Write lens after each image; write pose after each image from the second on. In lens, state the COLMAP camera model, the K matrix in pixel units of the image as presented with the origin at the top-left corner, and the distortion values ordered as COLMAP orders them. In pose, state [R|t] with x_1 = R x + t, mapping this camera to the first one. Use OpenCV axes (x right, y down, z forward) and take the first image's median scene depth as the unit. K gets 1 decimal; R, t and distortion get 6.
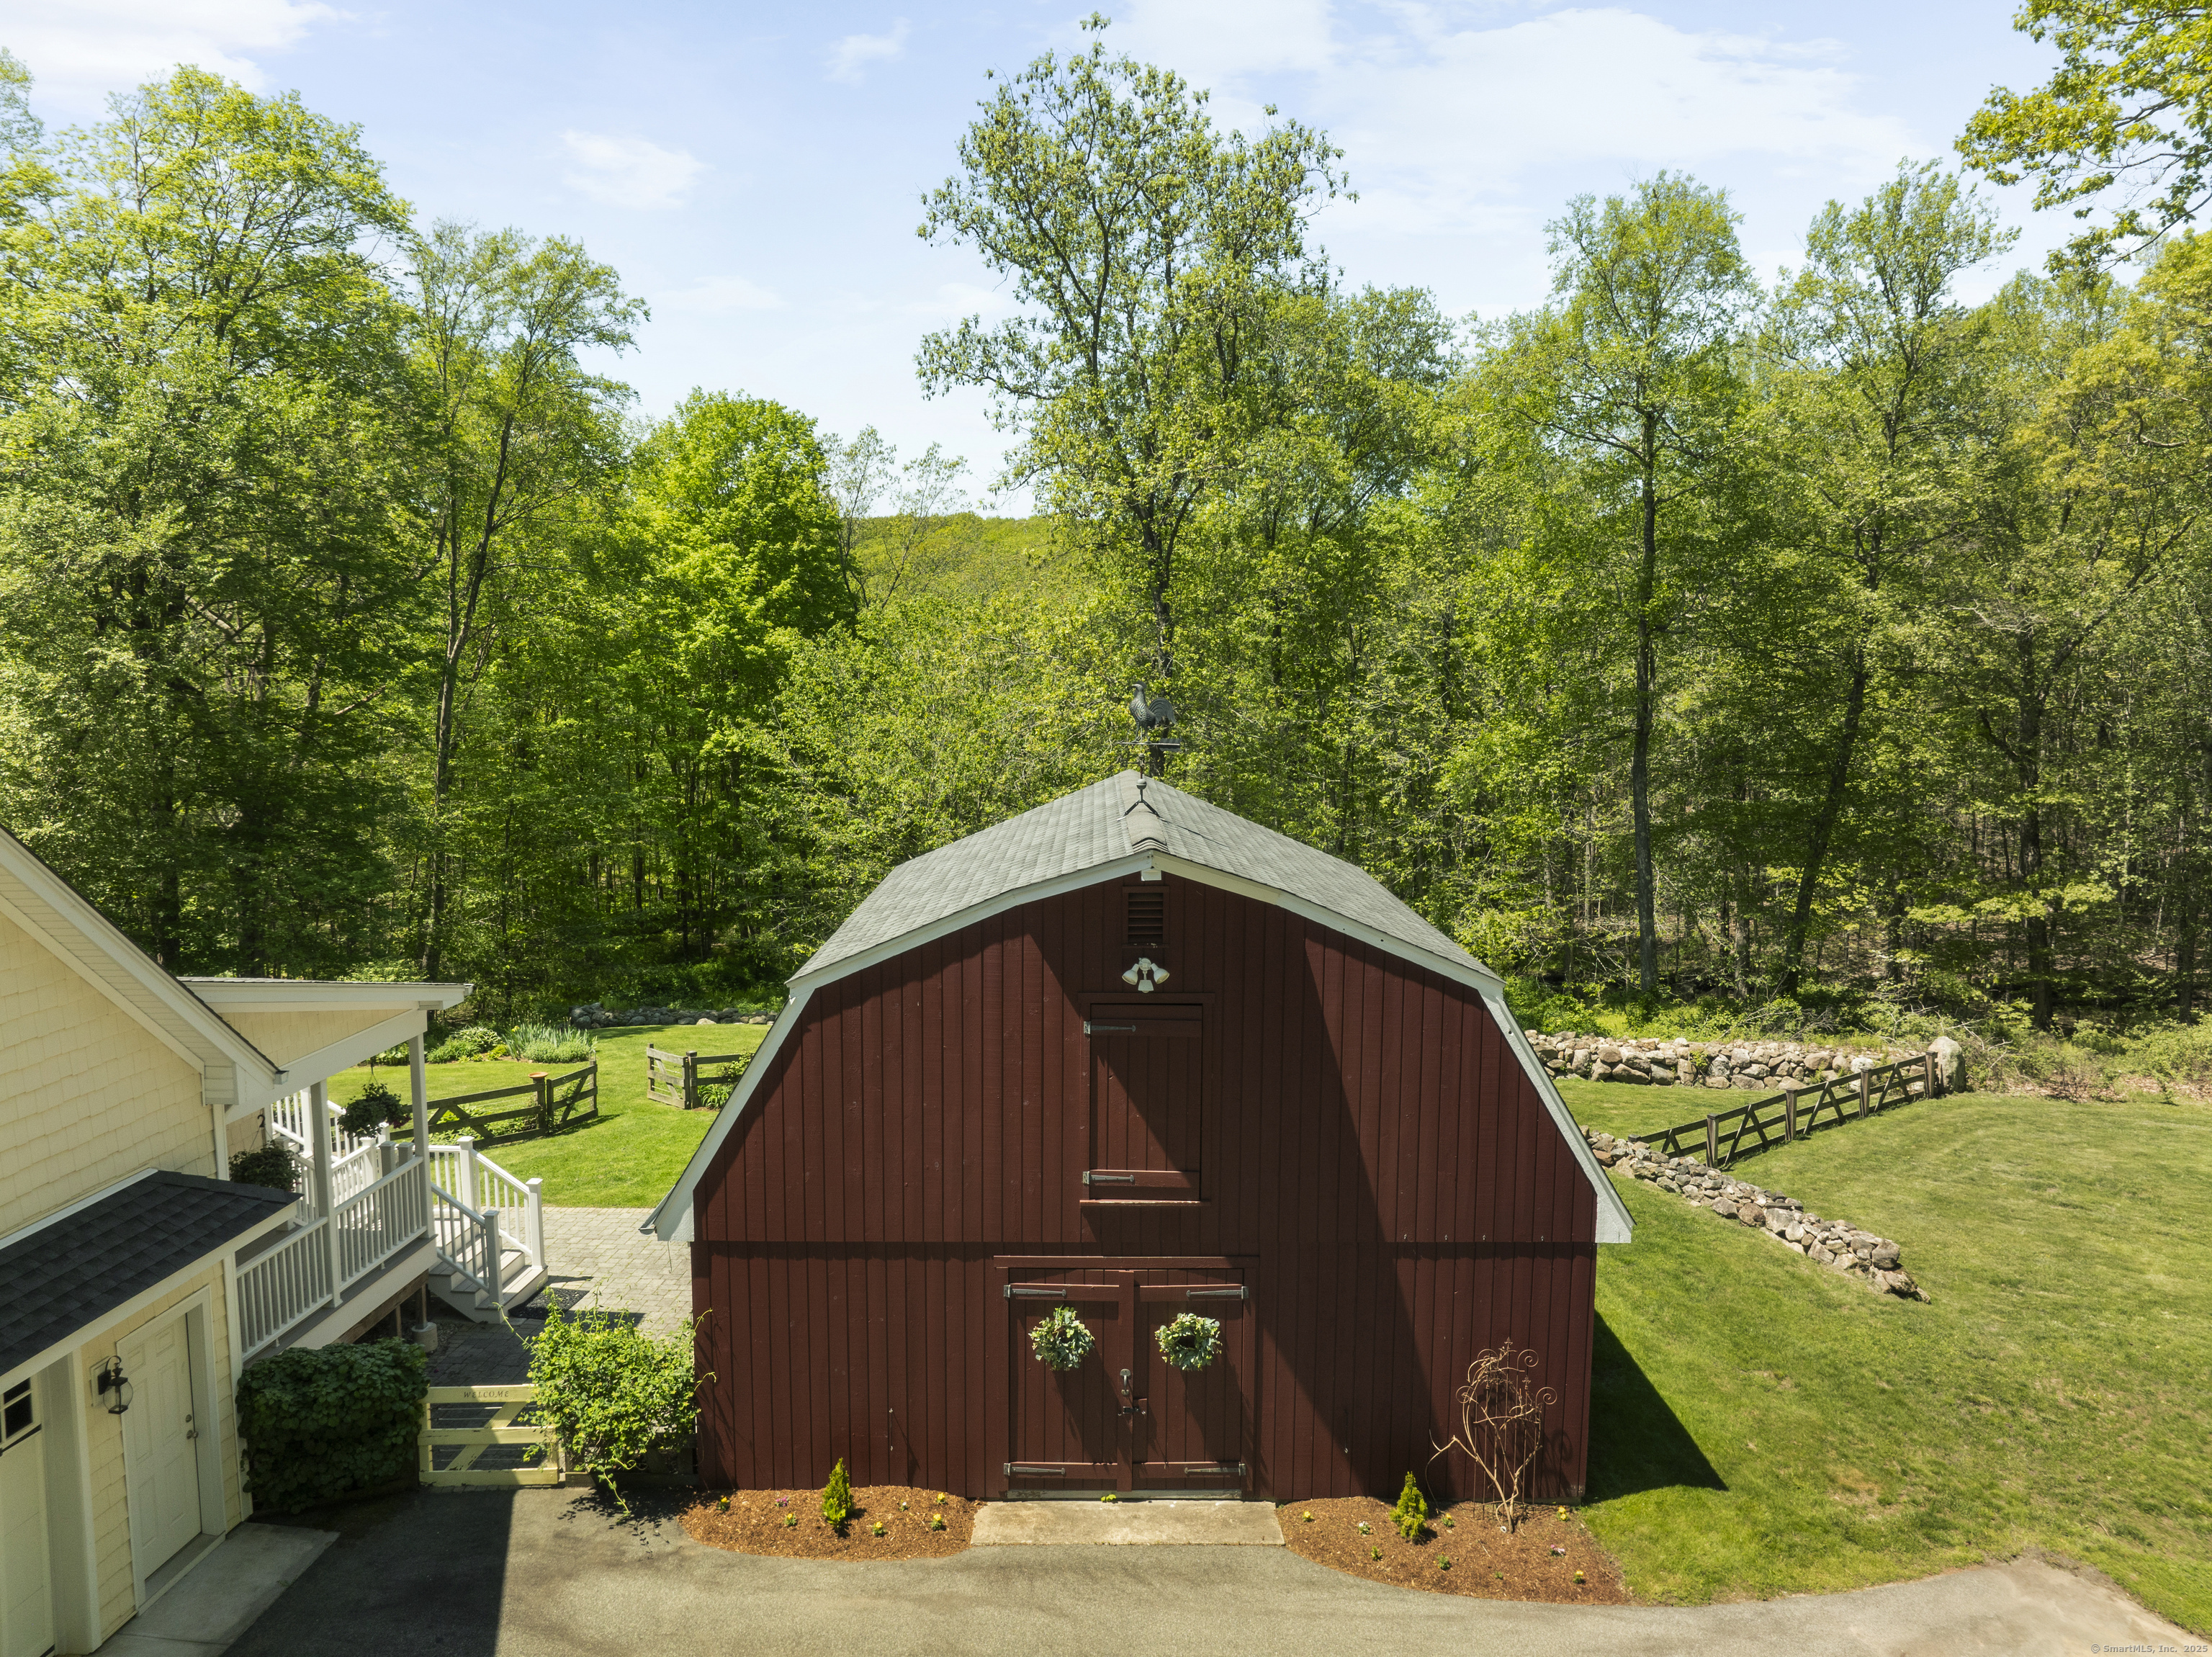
lens RADIAL K [[1625.0, 0, 1100.6], [0, 1625.0, 826.0], [0, 0, 1]] dist [-0.010901, -0.001167]
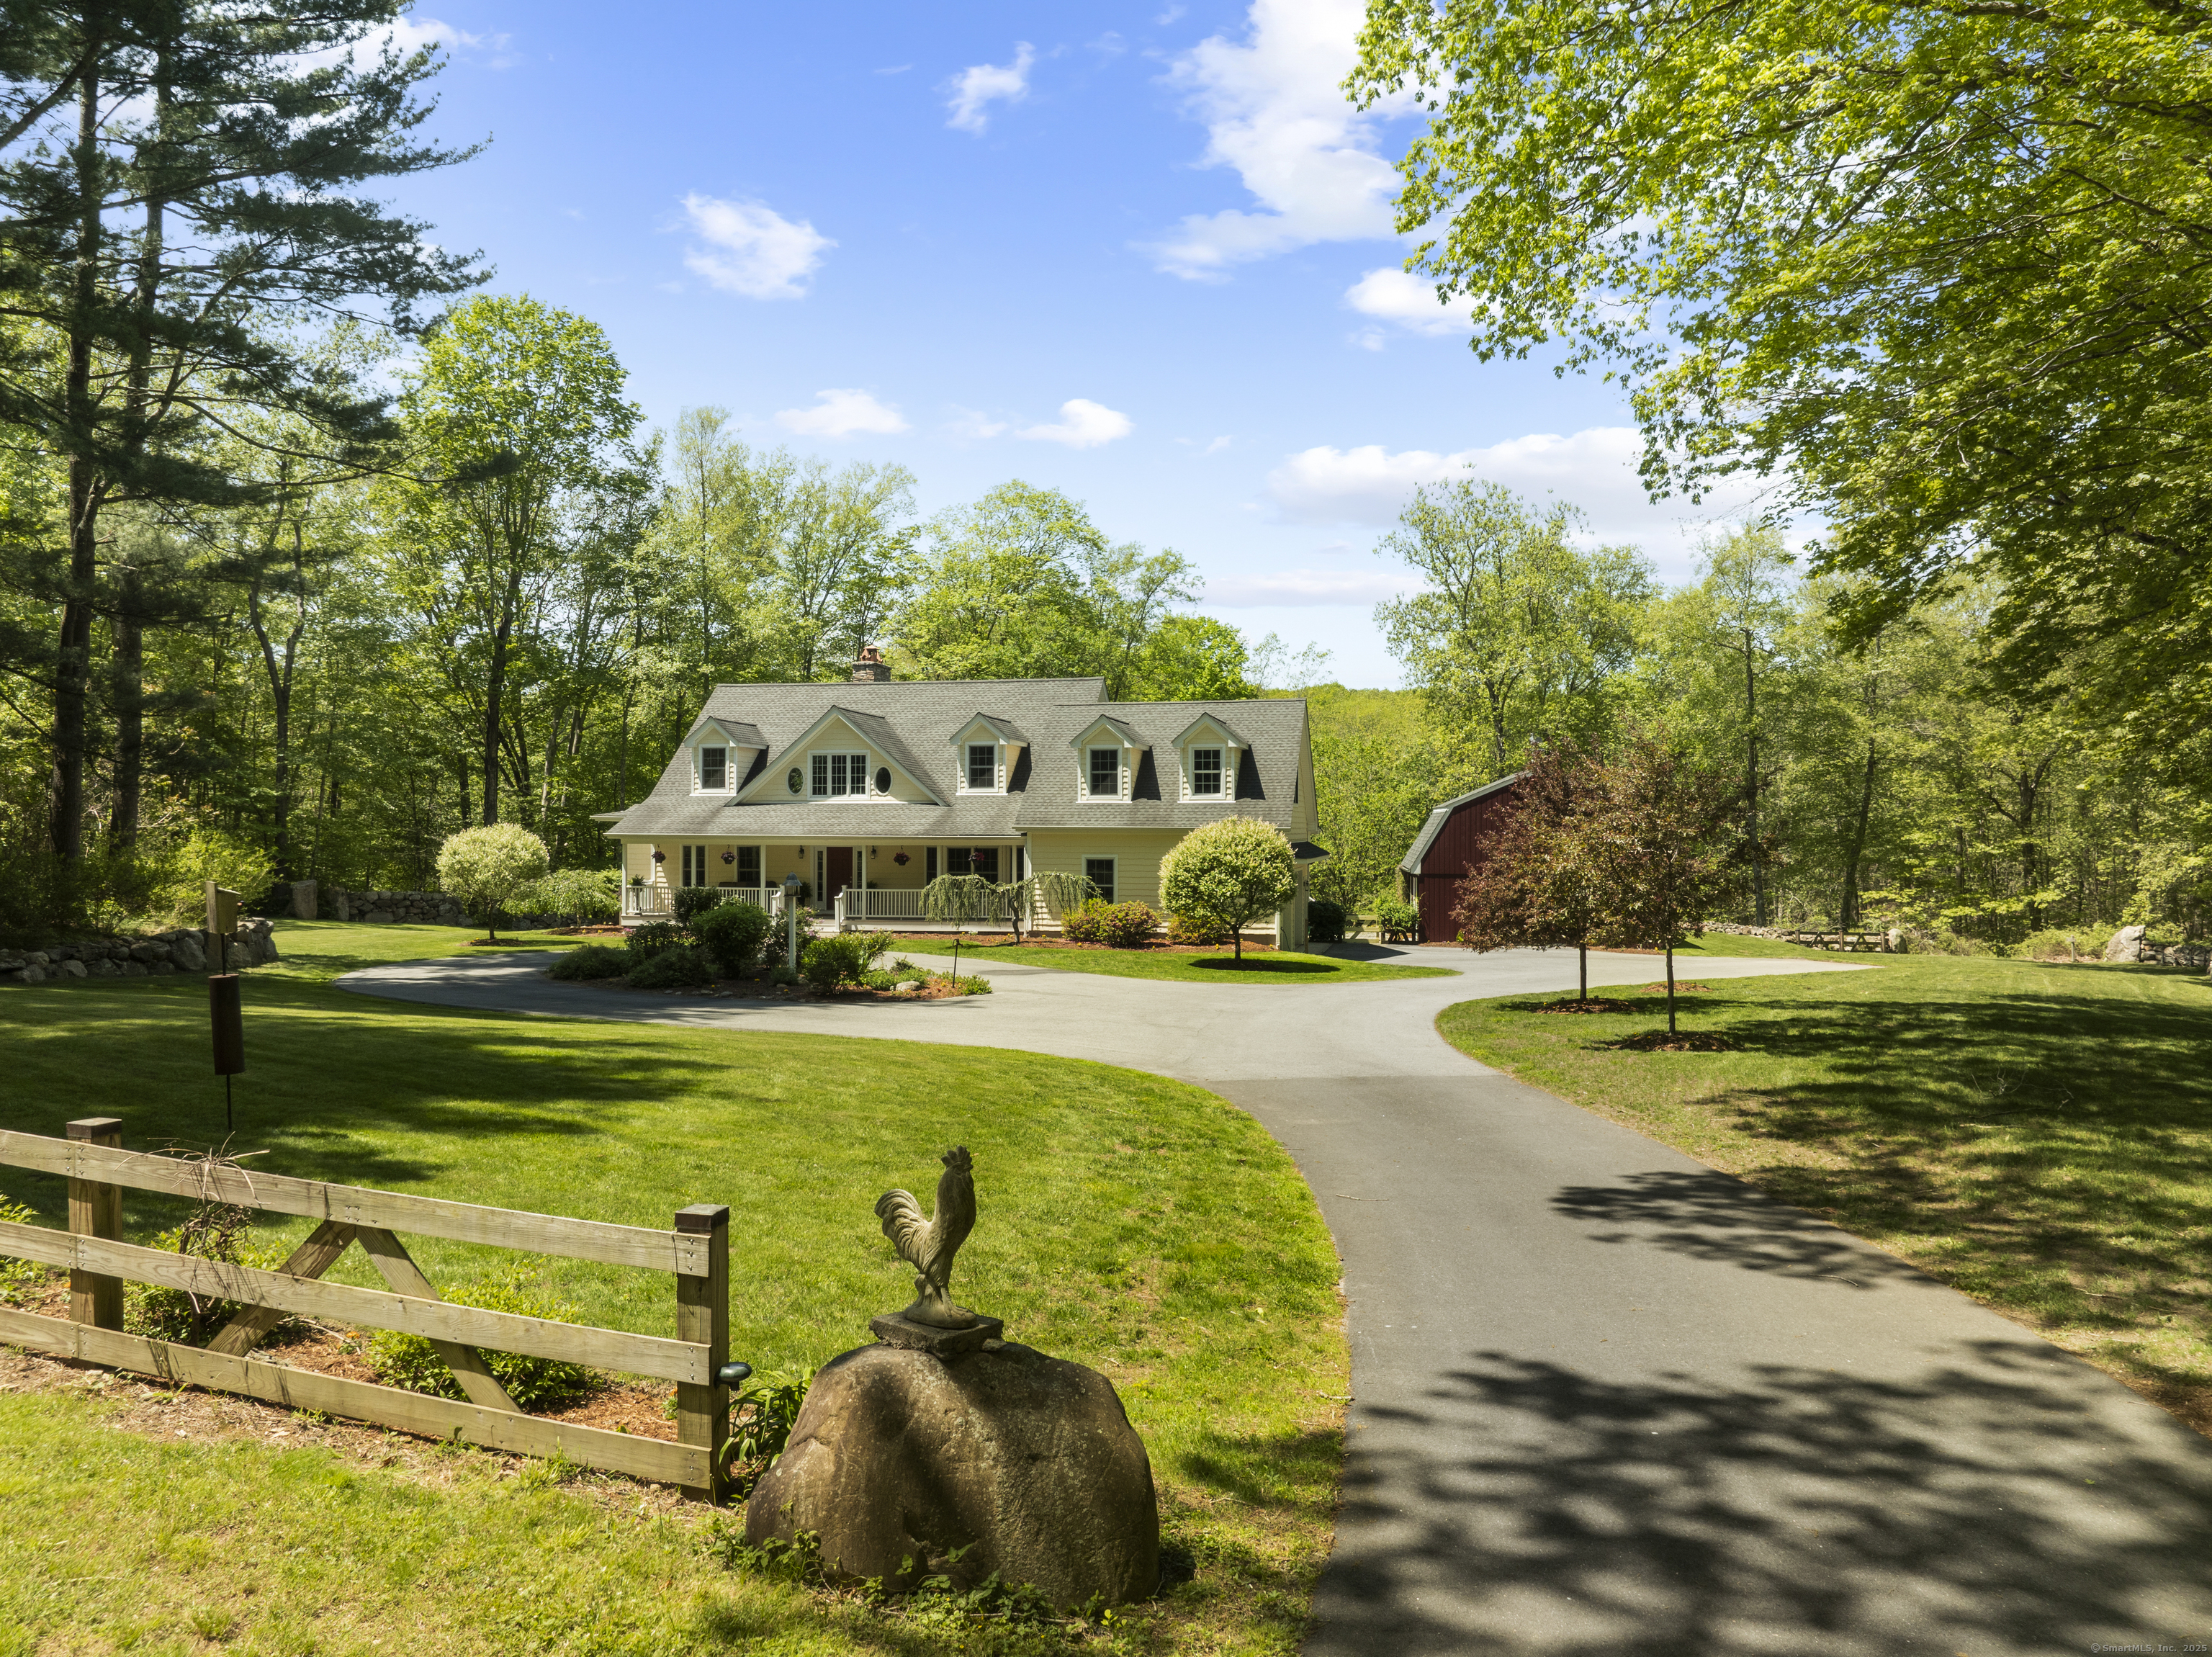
lens RADIAL K [[1625.0, 0, 1115.8], [0, 1625.0, 825.6], [0, 0, 1]] dist [-0.010901, -0.001167]
pose [[0.990901, -0.006590, -0.134429, -0.125507], [-0.007223, 0.994758, -0.102006, 0.145751], [0.134396, 0.102049, 0.985659, -0.795710]]
